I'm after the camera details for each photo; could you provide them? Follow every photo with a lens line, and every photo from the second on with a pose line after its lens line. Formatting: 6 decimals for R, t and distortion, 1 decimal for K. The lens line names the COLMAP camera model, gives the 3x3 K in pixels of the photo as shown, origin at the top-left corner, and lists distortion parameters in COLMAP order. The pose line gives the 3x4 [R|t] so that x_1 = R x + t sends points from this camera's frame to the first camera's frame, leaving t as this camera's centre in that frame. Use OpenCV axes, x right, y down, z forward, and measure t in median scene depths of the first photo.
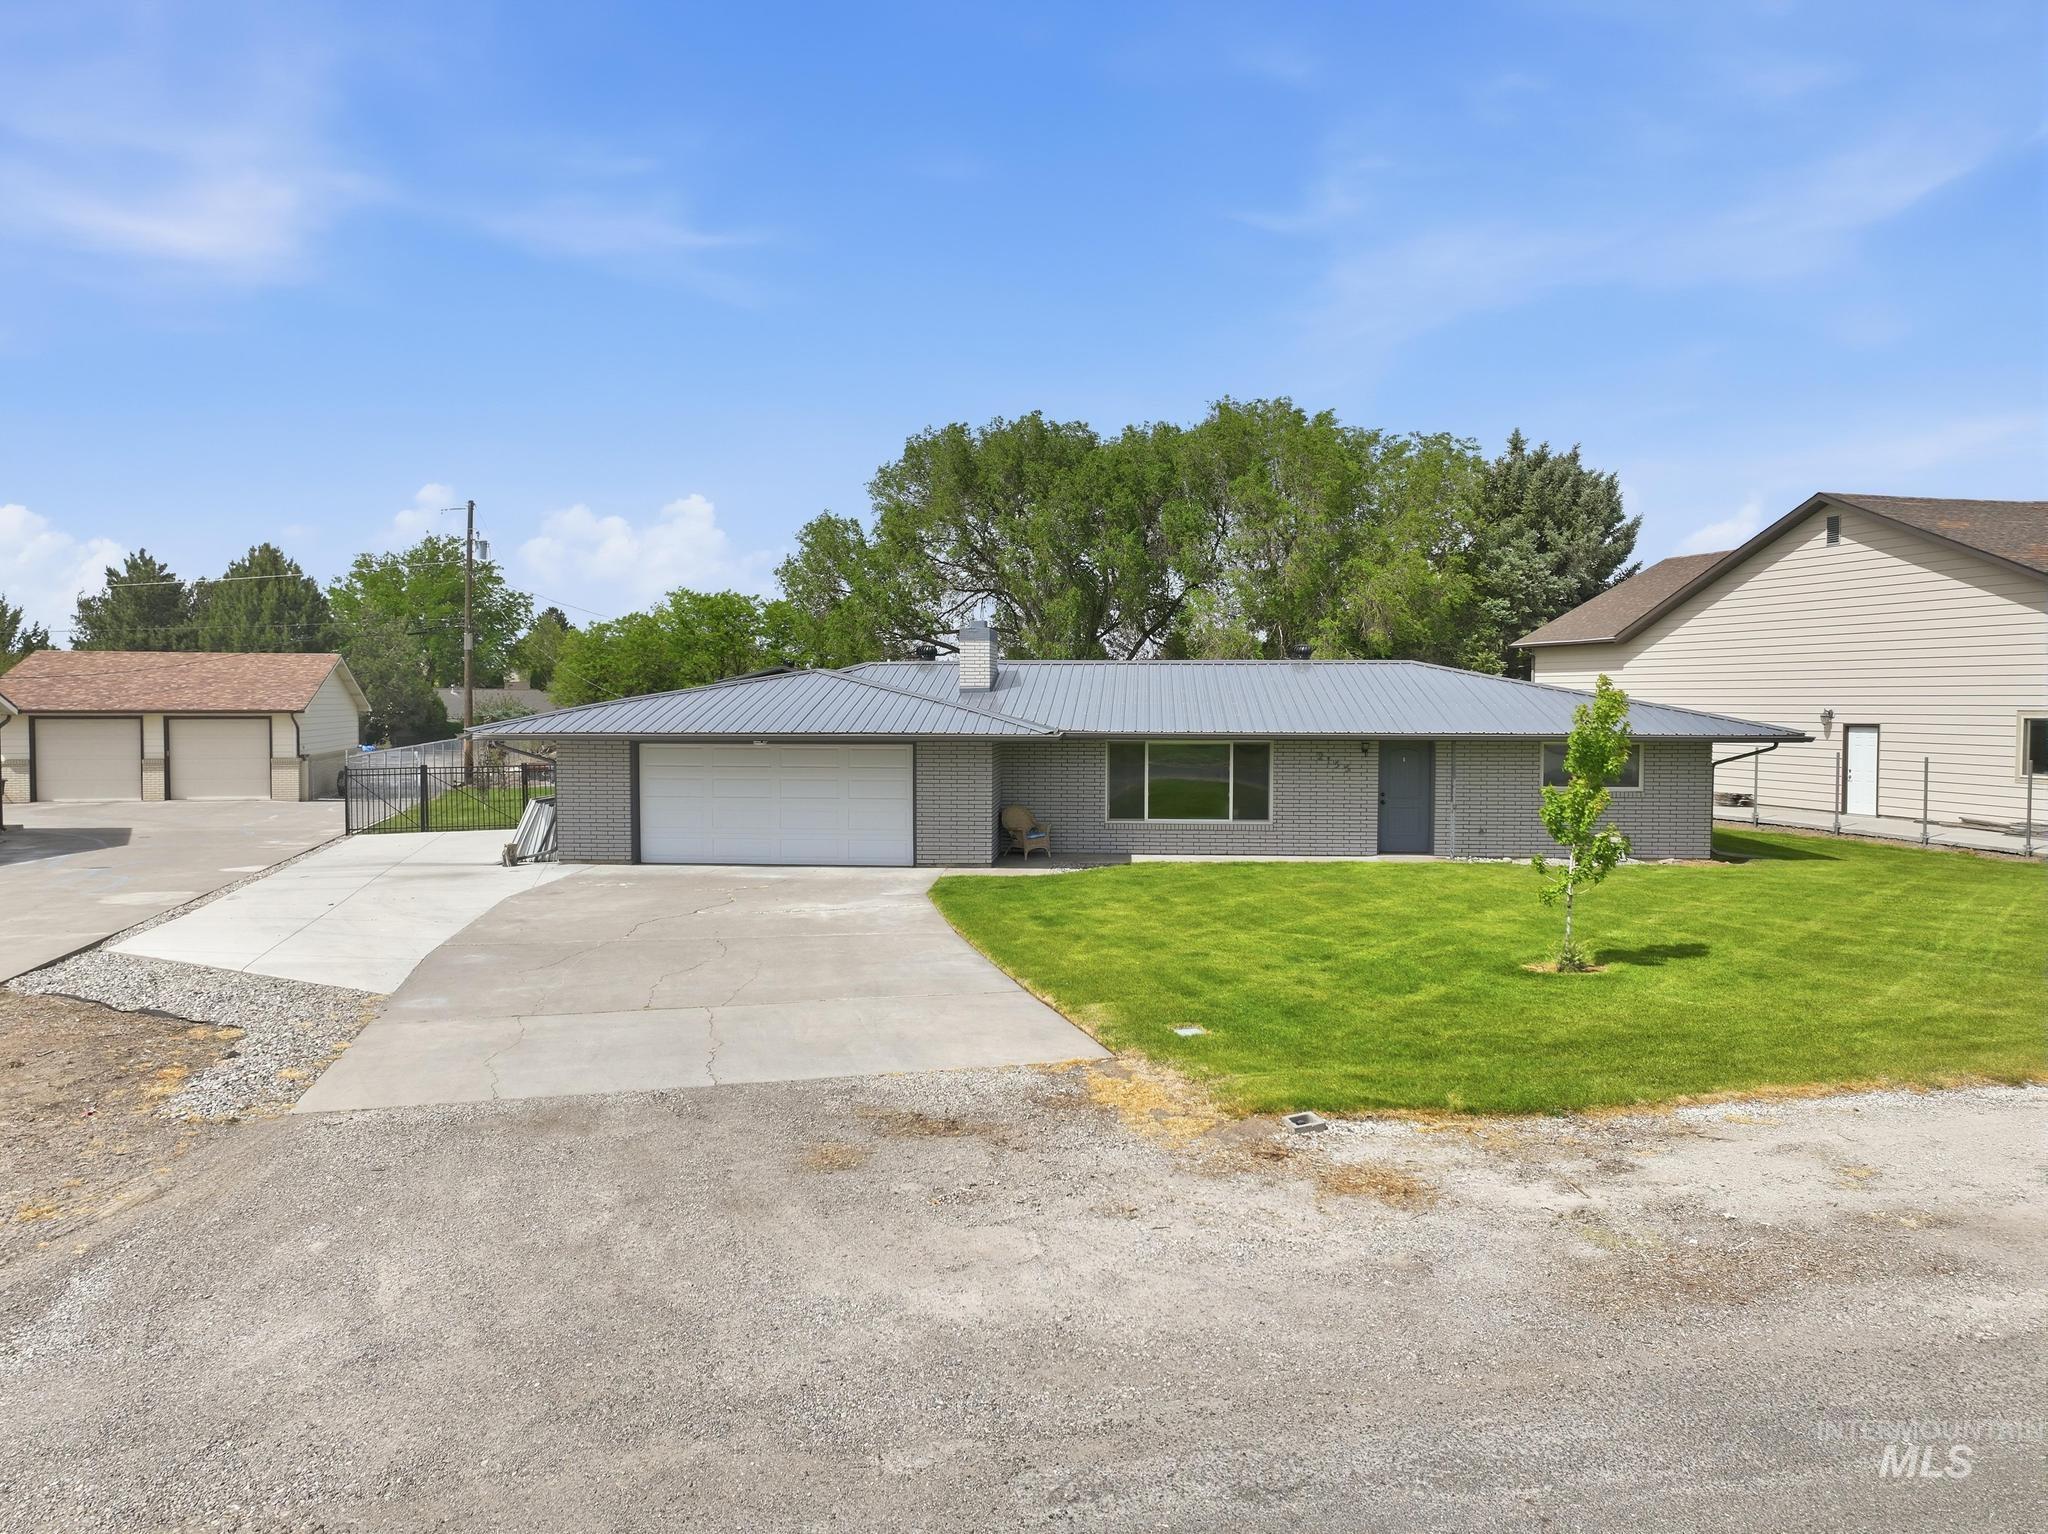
lens RADIAL K [[1424.0, 0, 1024.0], [0, 1424.0, 767.0], [0, 0, 1]] dist [-0.001203, 0.001566]
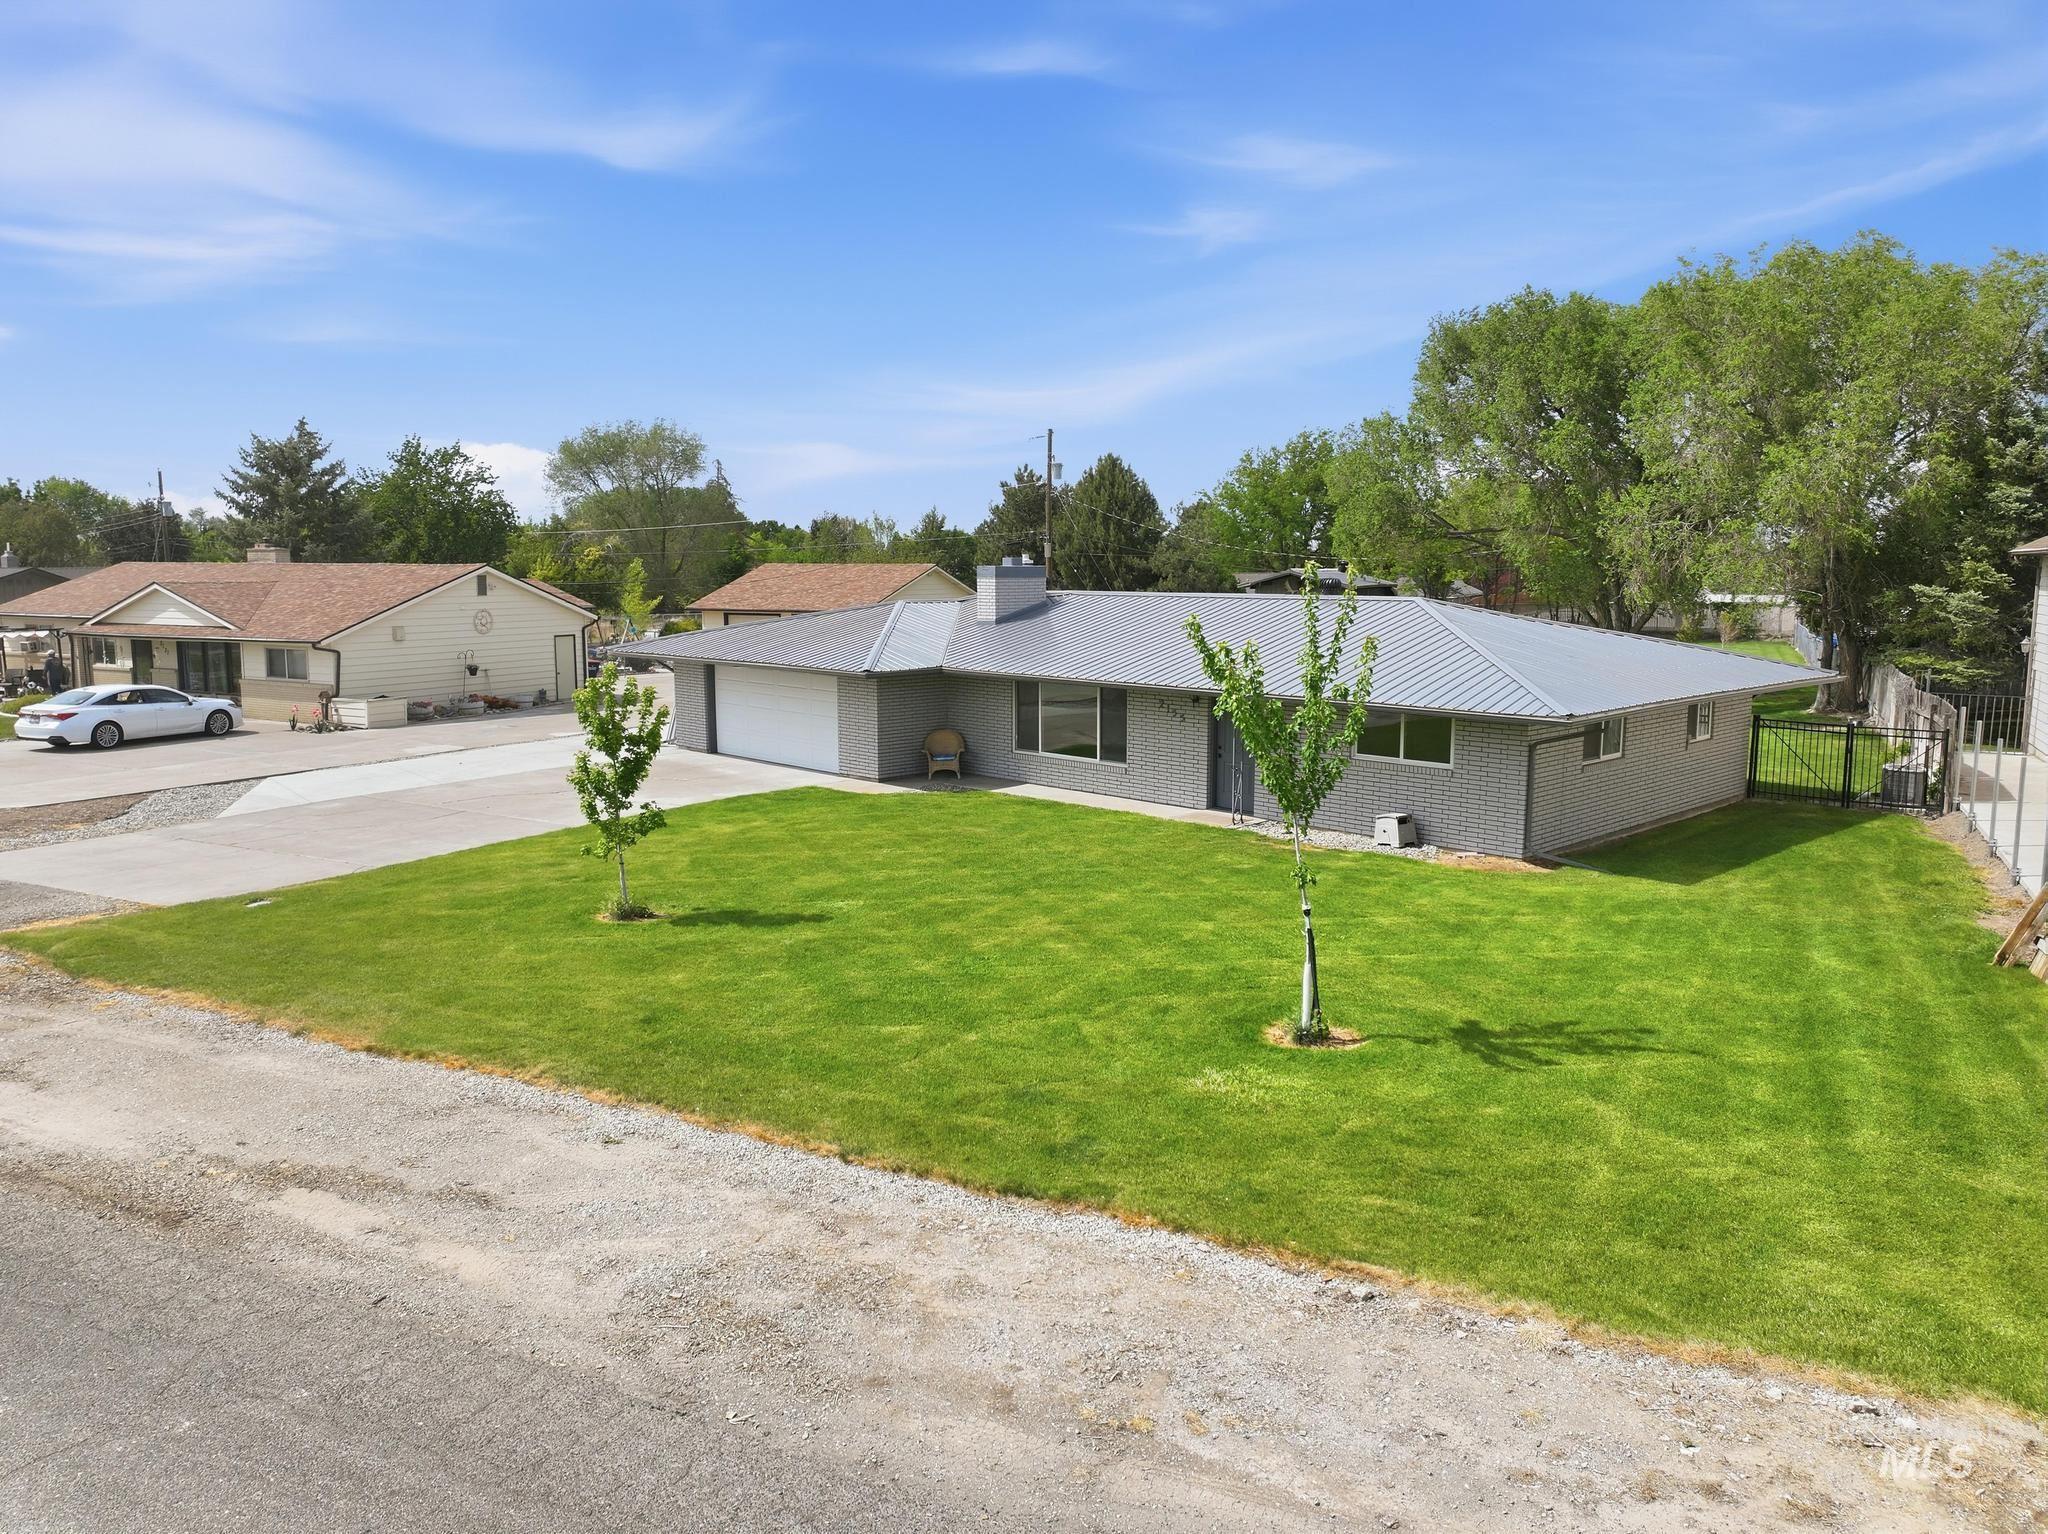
lens RADIAL K [[1421.5, 0, 1029.6], [0, 1421.5, 776.8], [0, 0, 1]] dist [0.005827, 0.004718]
pose [[0.744727, 0.096985, -0.660284, 0.614402], [-0.031550, 0.993394, 0.110328, -0.049445], [0.666623, -0.061332, 0.742868, 0.156776]]
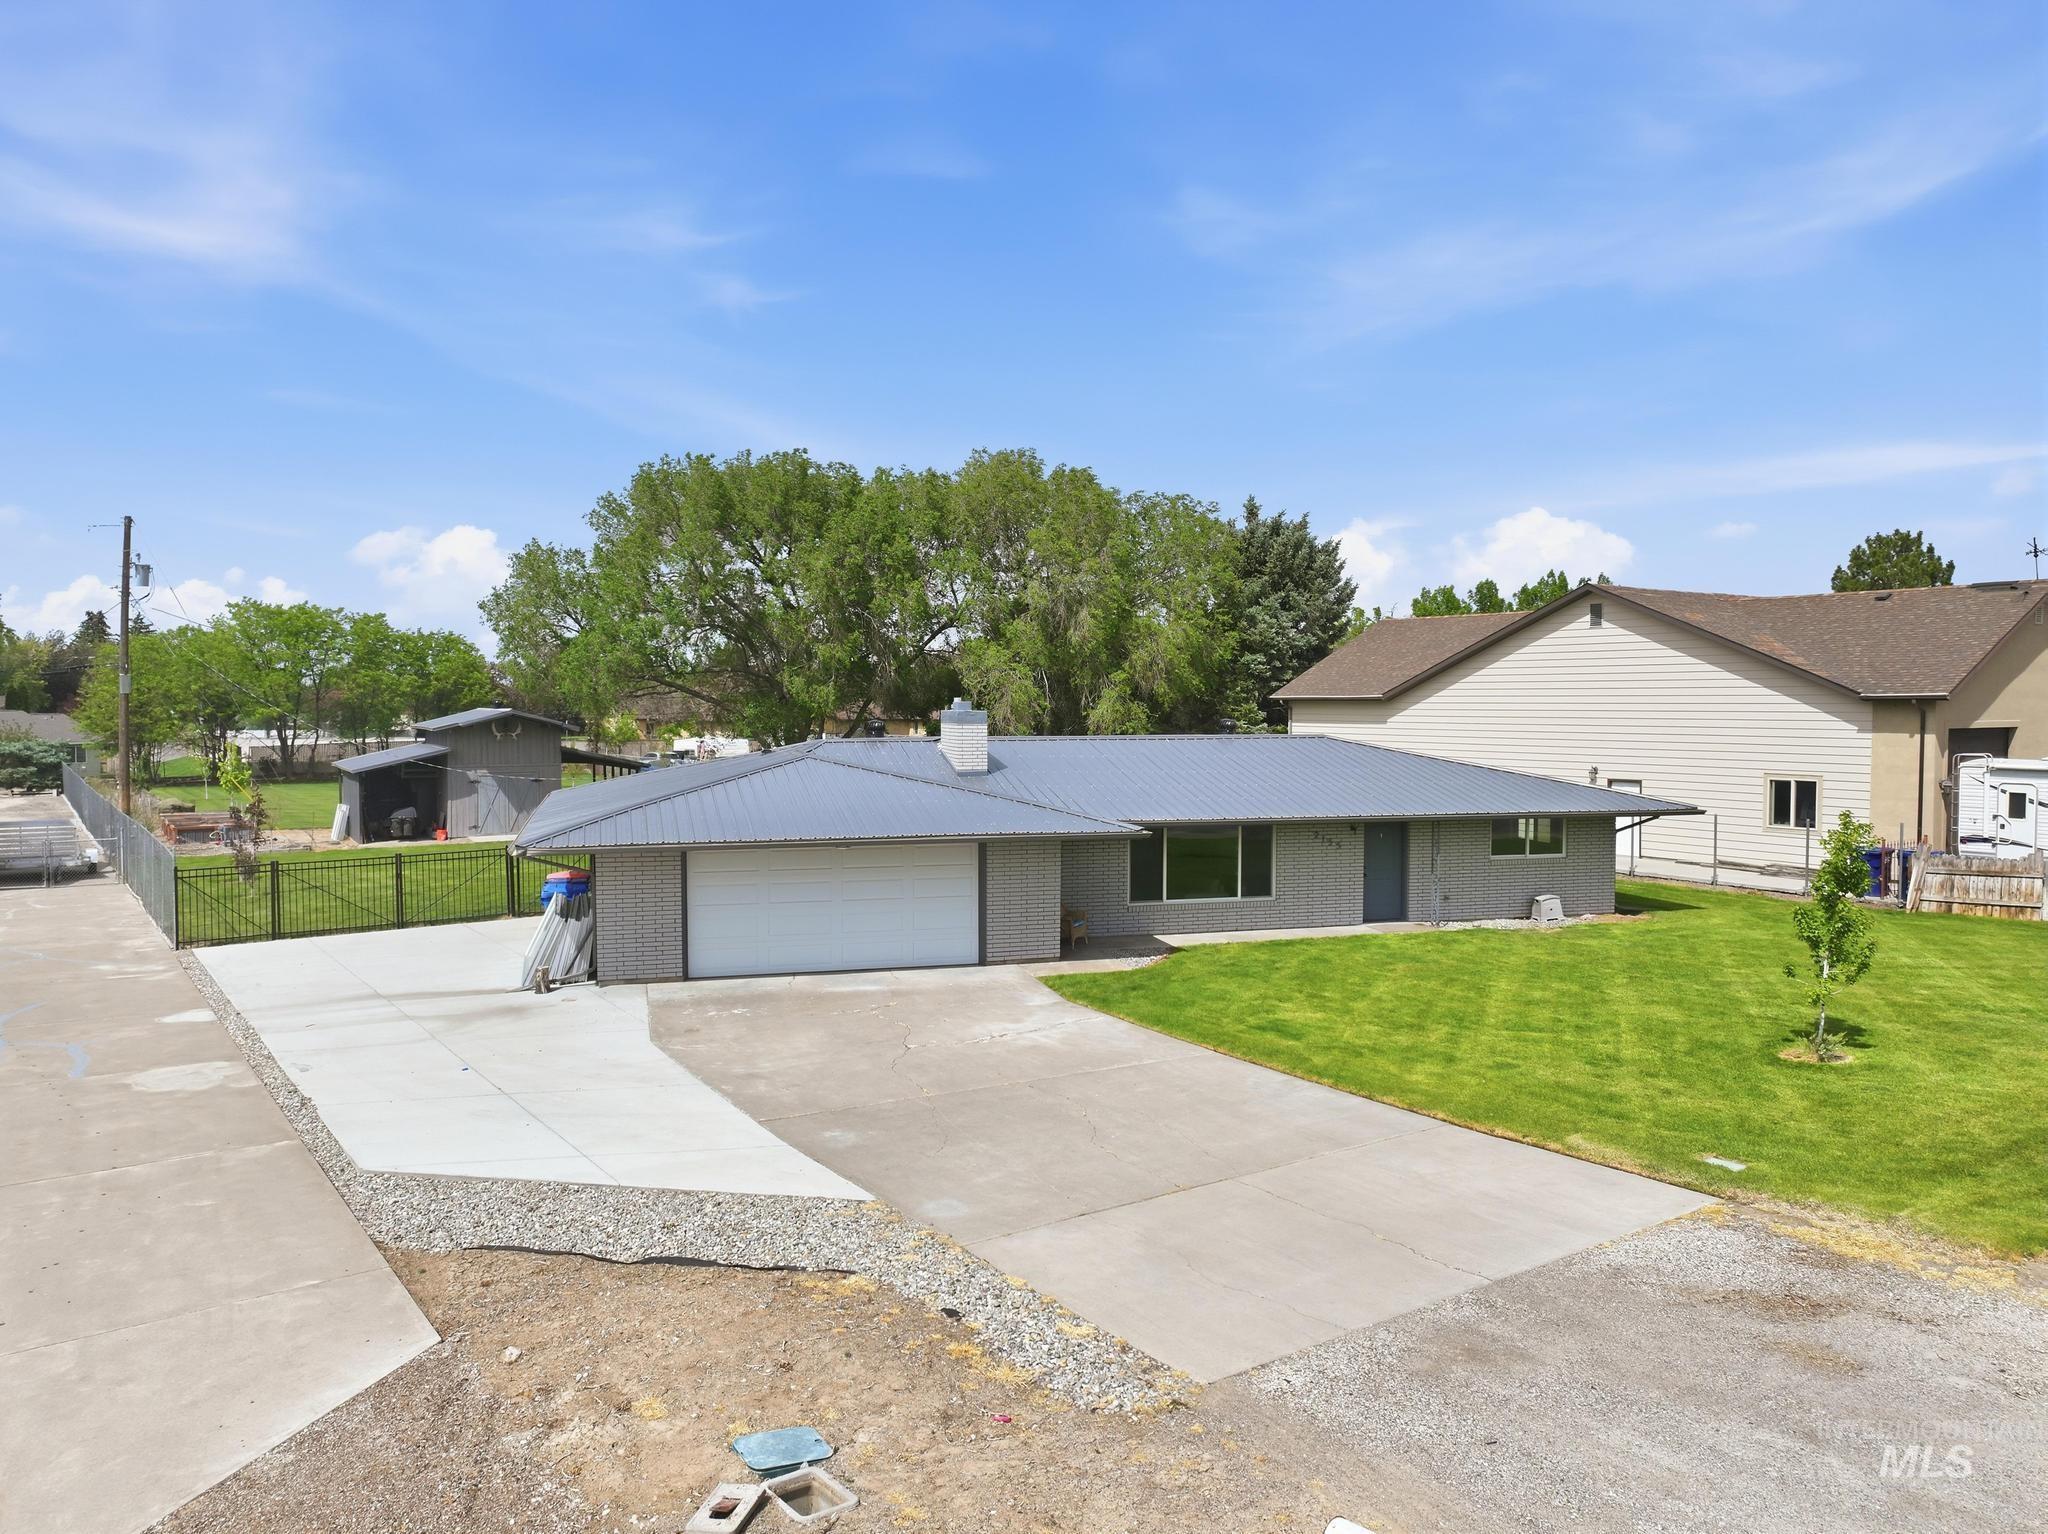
lens RADIAL K [[1421.5, 0, 1029.6], [0, 1421.5, 776.8], [0, 0, 1]] dist [0.005827, 0.004718]
pose [[0.940455, -0.018563, 0.339412, -0.278732], [0.016841, 0.999826, 0.008017, -0.049366], [-0.339502, -0.001824, 0.940604, 0.046611]]
